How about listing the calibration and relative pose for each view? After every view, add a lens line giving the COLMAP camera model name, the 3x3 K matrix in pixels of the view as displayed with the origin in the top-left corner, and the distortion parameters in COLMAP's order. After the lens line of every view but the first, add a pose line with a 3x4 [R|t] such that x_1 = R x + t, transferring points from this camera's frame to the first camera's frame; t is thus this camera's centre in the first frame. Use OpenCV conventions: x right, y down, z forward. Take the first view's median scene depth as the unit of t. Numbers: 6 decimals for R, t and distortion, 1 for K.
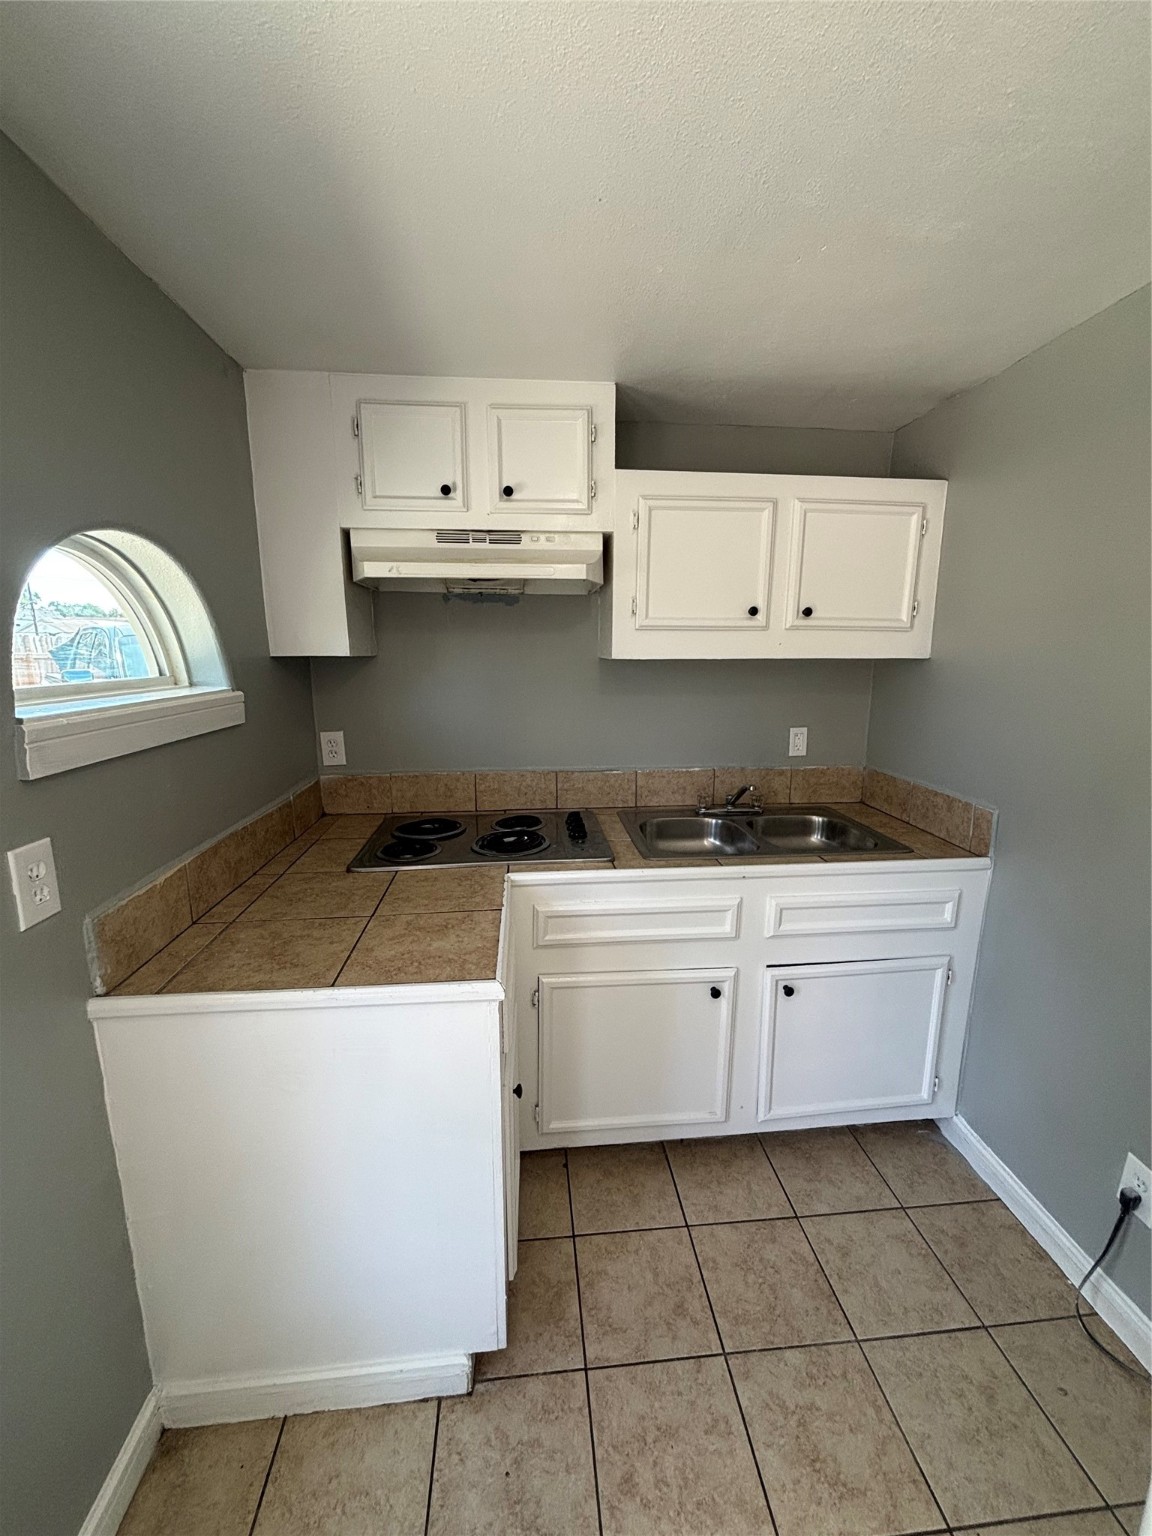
lens RADIAL K [[612.7, 0, 576.0], [0, 612.7, 768.0], [0, 0, 1]] dist [0.000259, -0.003908]
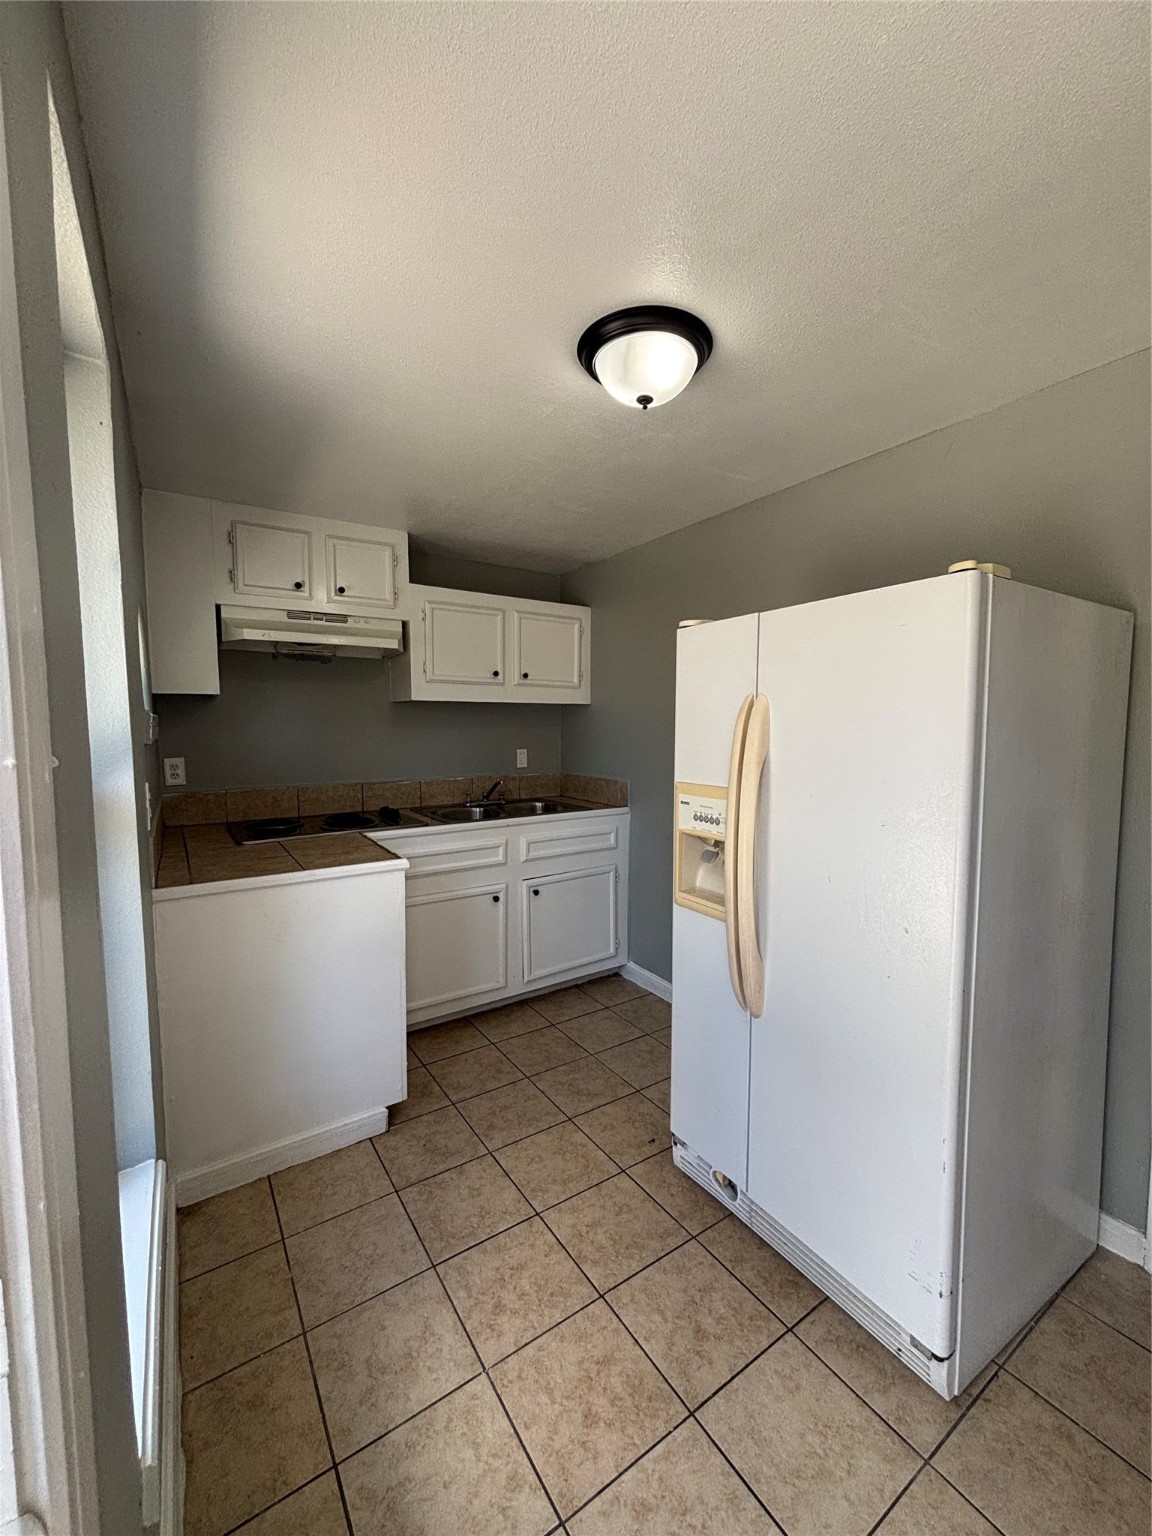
lens RADIAL K [[612.7, 0, 576.0], [0, 612.7, 768.0], [0, 0, 1]] dist [0.000259, -0.003908]
pose [[0.880431, -0.034493, 0.472918, -0.325600], [0.089779, 0.991437, -0.094830, 0.182112], [-0.465597, 0.125950, 0.875988, -0.544351]]
